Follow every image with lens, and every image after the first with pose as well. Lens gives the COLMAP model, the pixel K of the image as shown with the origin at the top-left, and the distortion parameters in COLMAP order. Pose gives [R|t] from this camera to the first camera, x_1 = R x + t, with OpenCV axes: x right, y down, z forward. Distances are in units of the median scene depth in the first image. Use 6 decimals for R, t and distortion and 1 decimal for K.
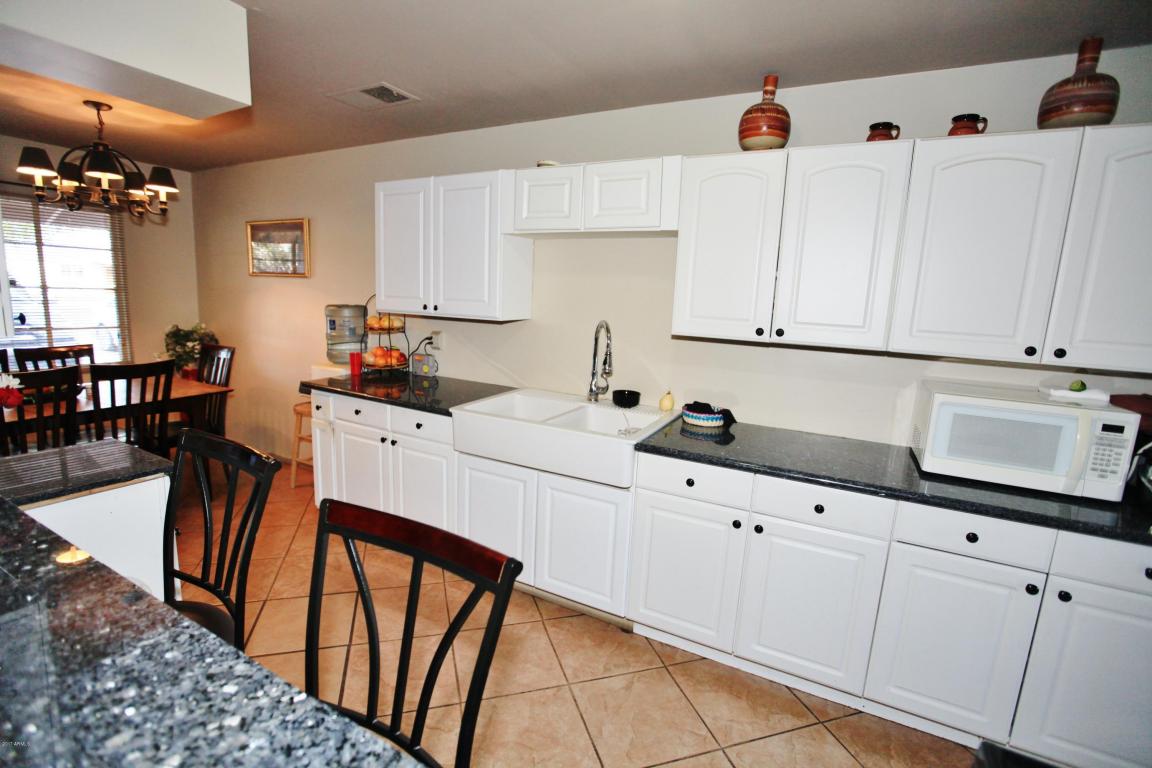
lens RADIAL K [[522.5, 0, 571.3], [0, 522.5, 381.7], [0, 0, 1]] dist [-0.020611, 0.003197]
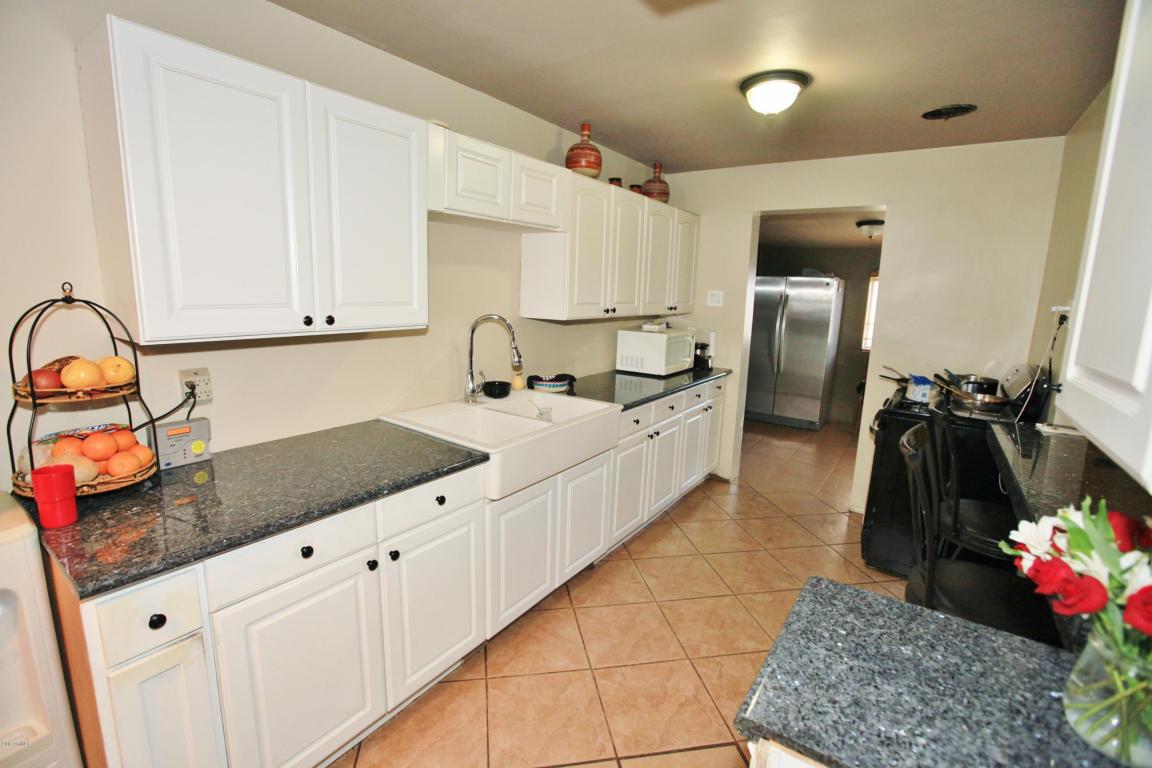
lens RADIAL K [[522.5, 0, 572.2], [0, 522.5, 378.4], [0, 0, 1]] dist [-0.020611, 0.003197]
pose [[0.129644, -0.210246, 0.969014, -1.043475], [0.142980, 0.971012, 0.191550, -0.197535], [-0.981198, 0.113716, 0.155947, 0.857462]]
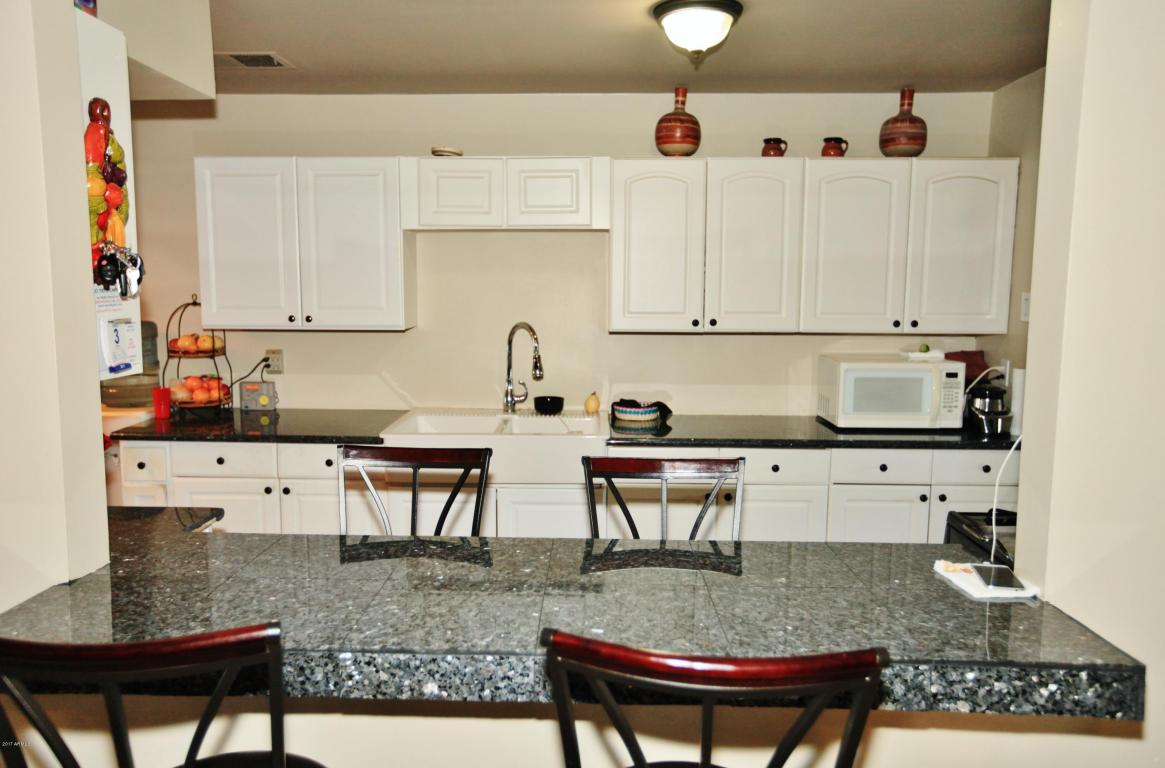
lens RADIAL K [[844.8, 0, 573.7], [0, 844.8, 384.1], [0, 0, 1]] dist [0.017975, -0.004605]
pose [[0.895049, -0.090767, 0.436634, -0.617794], [0.108142, 0.994022, -0.015042, 0.028213], [-0.432658, 0.060681, 0.899514, -0.442820]]
